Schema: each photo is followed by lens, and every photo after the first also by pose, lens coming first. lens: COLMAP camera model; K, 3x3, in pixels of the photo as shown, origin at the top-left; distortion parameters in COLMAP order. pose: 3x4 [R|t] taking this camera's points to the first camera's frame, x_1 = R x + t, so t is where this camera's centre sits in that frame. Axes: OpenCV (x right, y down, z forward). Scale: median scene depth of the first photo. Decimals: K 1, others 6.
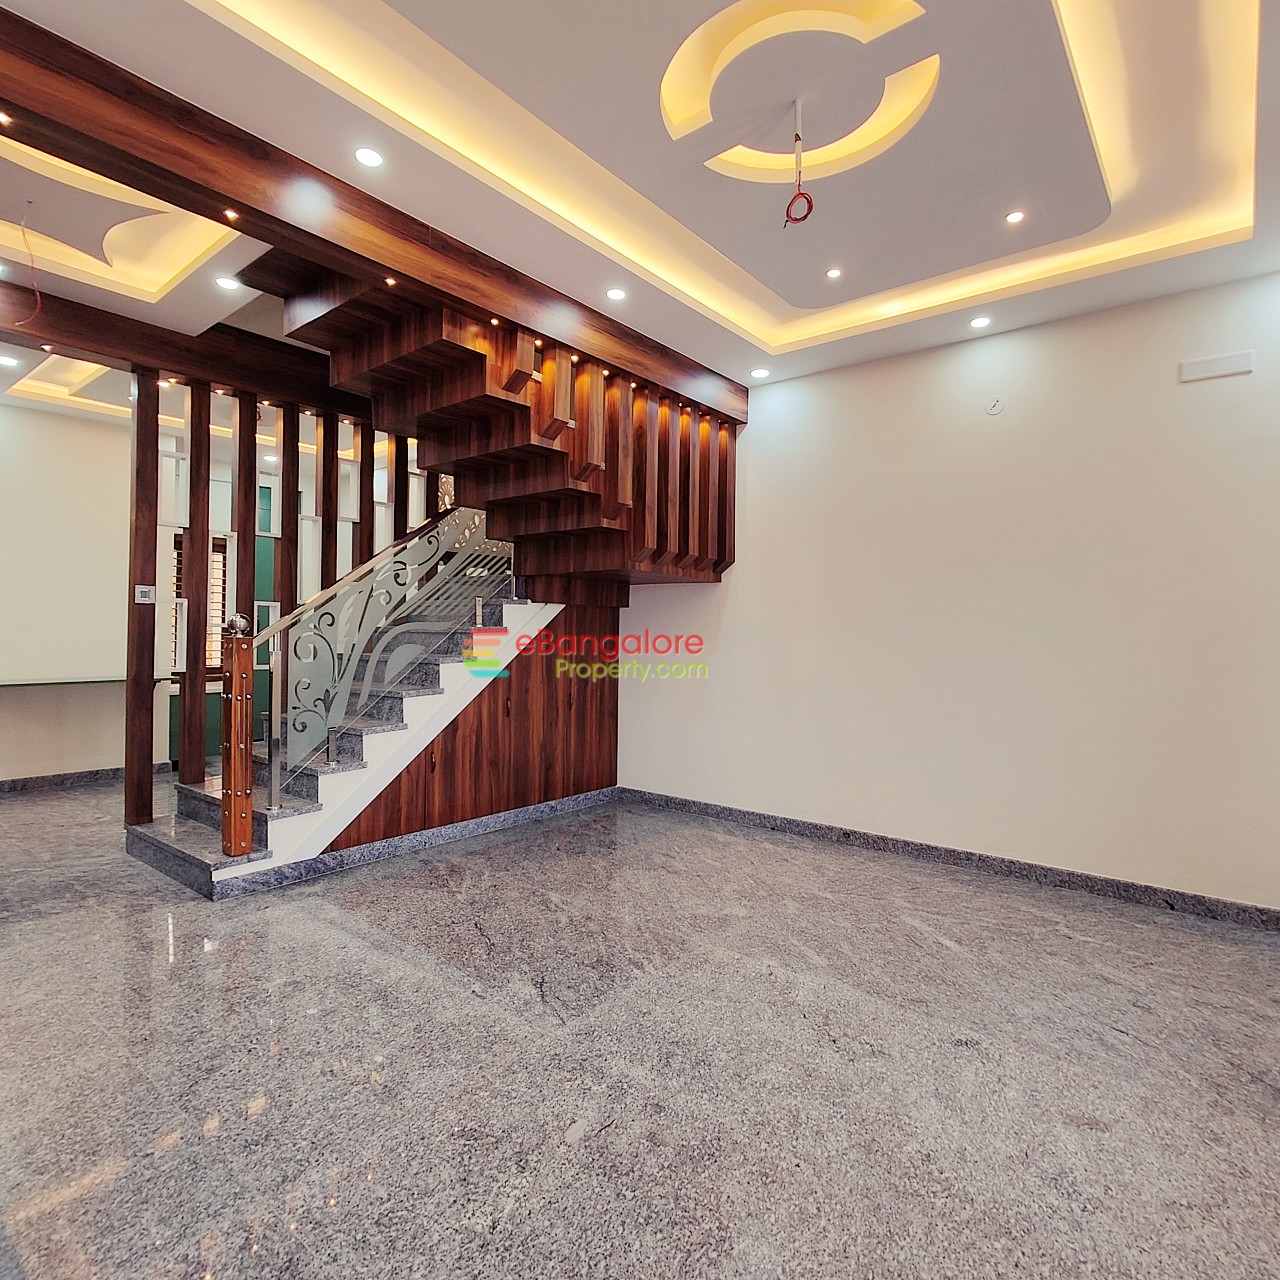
lens RADIAL K [[746.1, 0, 640.9], [0, 746.1, 639.9], [0, 0, 1]] dist [-0.003967, 0.008083]
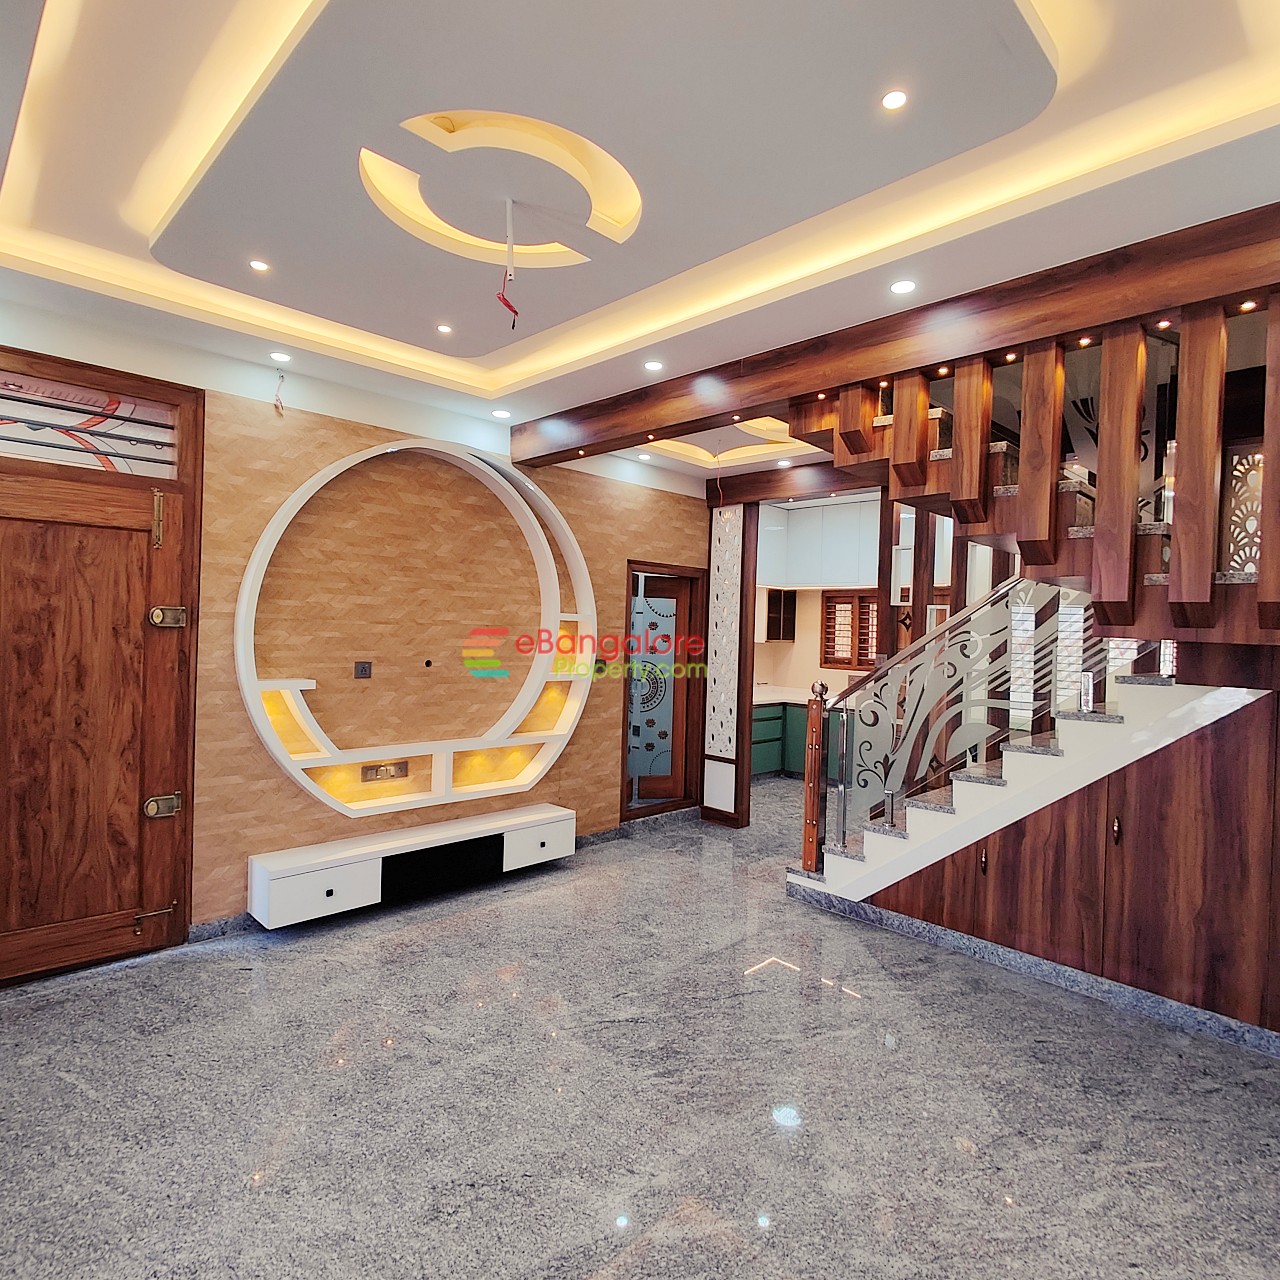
lens RADIAL K [[746.1, 0, 641.5], [0, 746.1, 636.6], [0, 0, 1]] dist [-0.003967, 0.008083]
pose [[-0.112606, -0.005614, -0.993624, 0.878630], [-0.043781, 0.999041, -0.000683, -0.111027], [0.992675, 0.043425, -0.112744, 0.976738]]
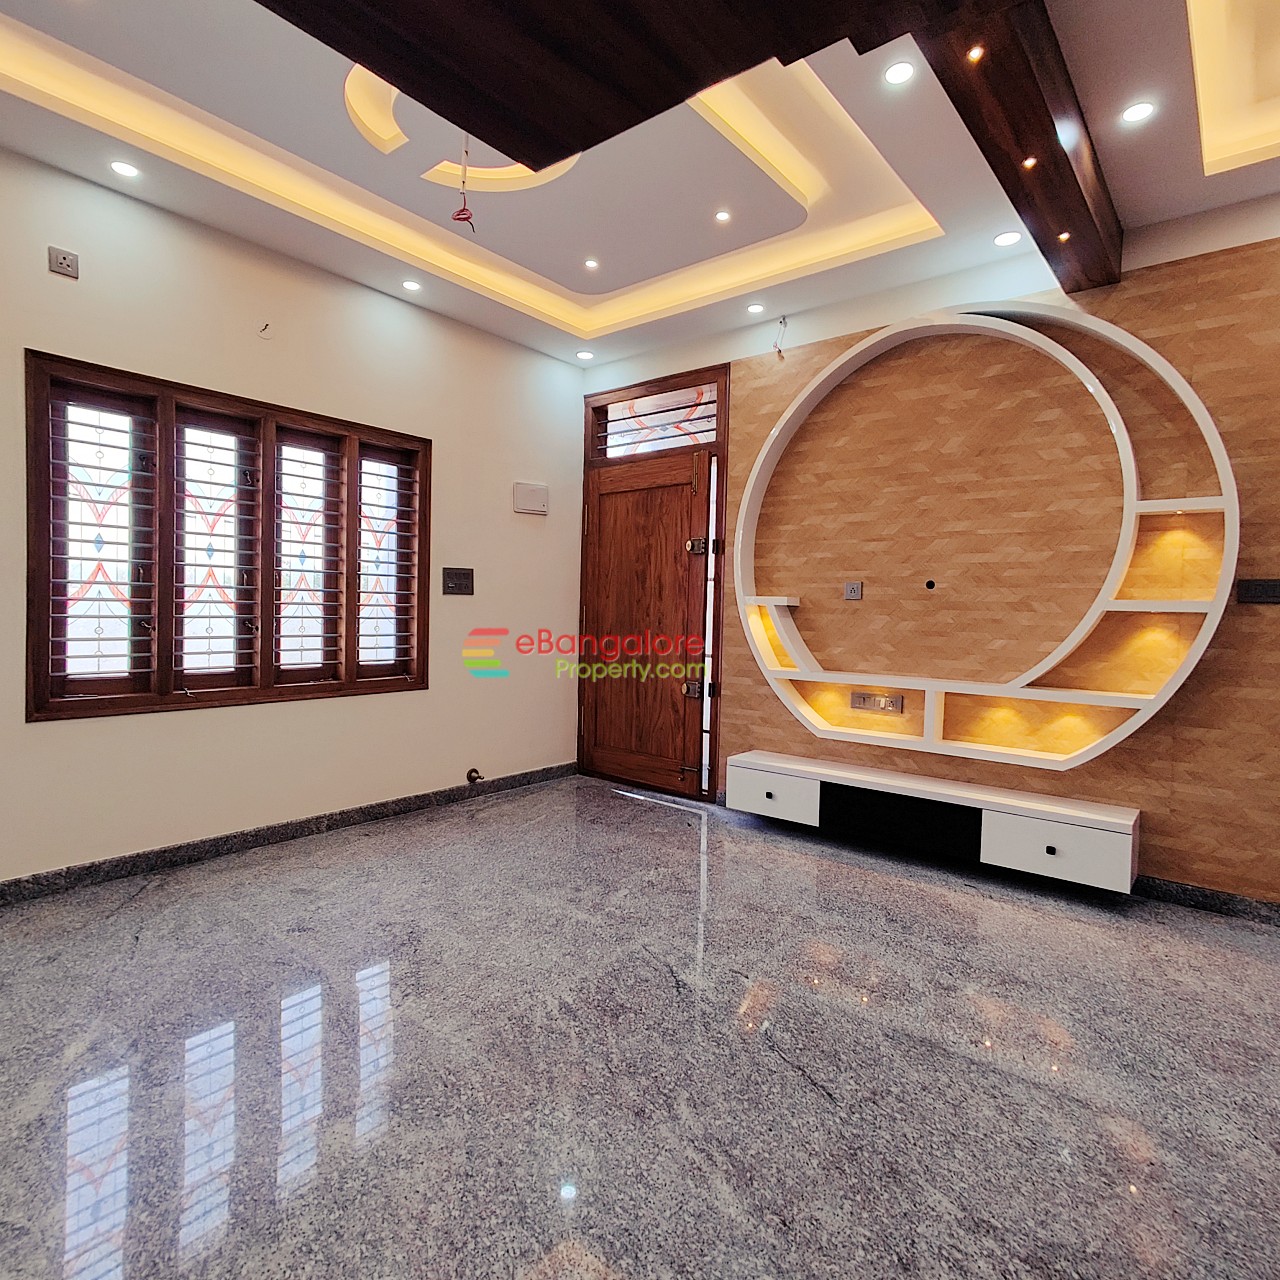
lens RADIAL K [[746.1, 0, 638.0], [0, 746.1, 636.9], [0, 0, 1]] dist [-0.003967, 0.008083]
pose [[-0.999403, -0.034471, -0.002161, -0.060376], [-0.034536, 0.998086, 0.051294, 0.000057], [0.000389, 0.051338, -0.998681, 1.639047]]
